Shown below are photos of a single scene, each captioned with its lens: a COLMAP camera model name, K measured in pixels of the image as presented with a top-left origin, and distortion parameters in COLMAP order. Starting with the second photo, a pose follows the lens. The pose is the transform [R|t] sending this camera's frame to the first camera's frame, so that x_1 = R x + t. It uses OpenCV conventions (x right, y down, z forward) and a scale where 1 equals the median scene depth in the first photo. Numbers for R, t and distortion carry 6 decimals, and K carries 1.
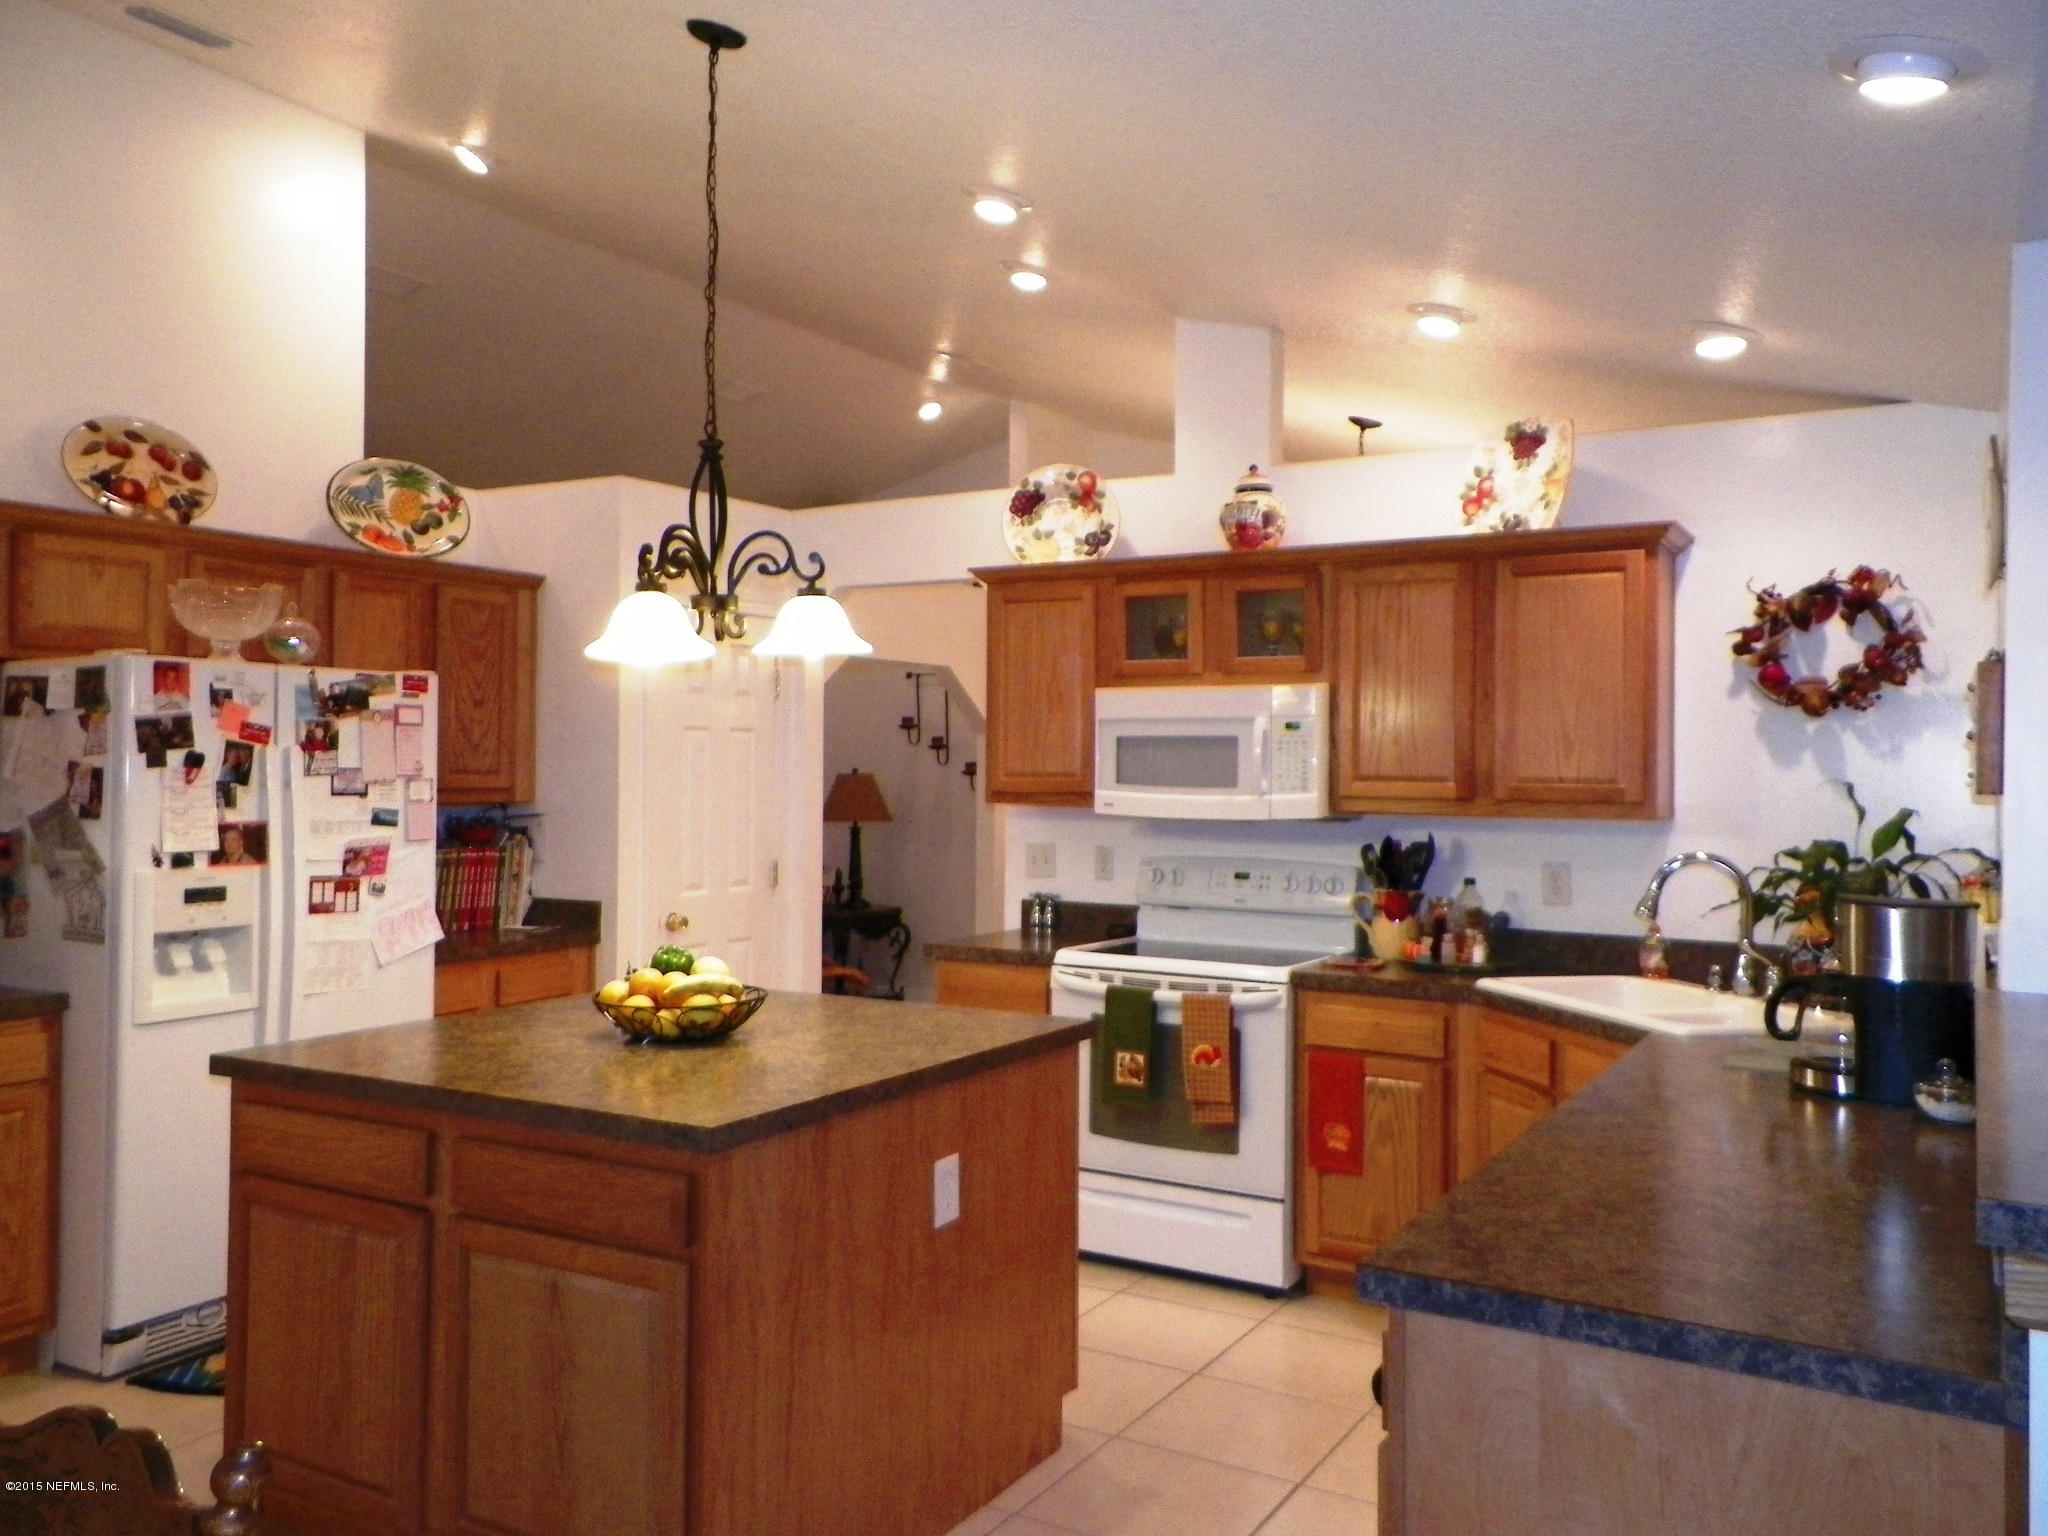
lens RADIAL K [[1575.3, 0, 1040.0], [0, 1575.3, 773.2], [0, 0, 1]] dist [0.031753, -0.018808]
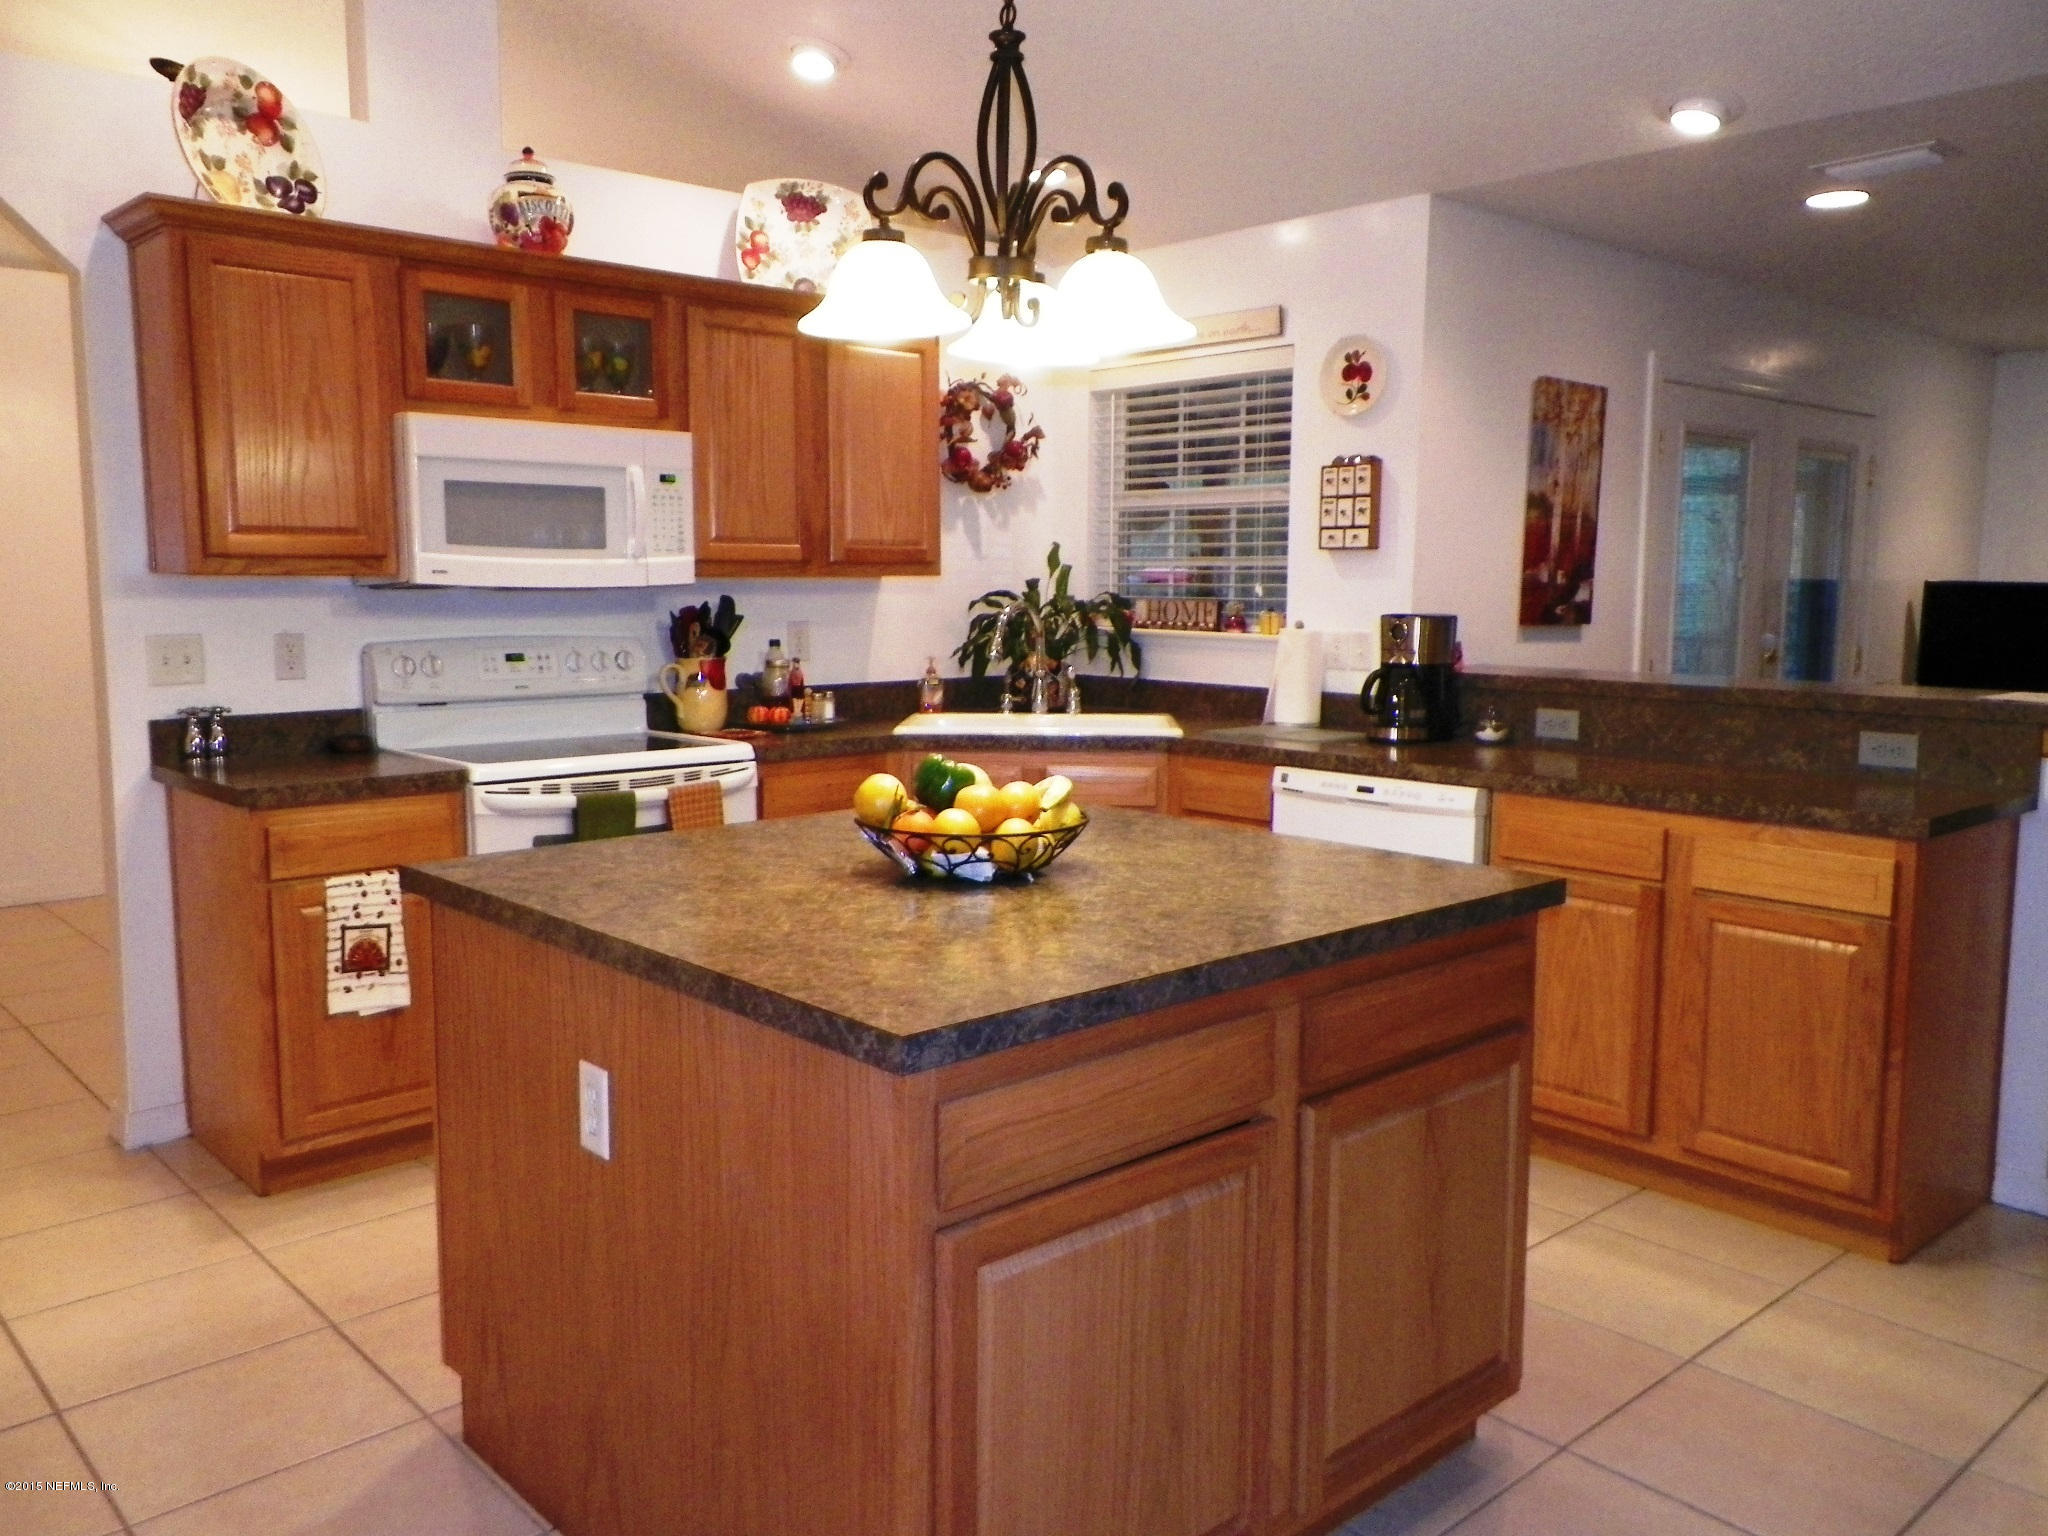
lens RADIAL K [[1575.3, 0, 1037.2], [0, 1575.3, 764.9], [0, 0, 1]] dist [0.031753, -0.018808]
pose [[0.296039, -0.125416, 0.946907, -0.627208], [-0.001647, 0.991274, 0.131807, 0.011794], [-0.955175, -0.040579, 0.293249, 0.521737]]
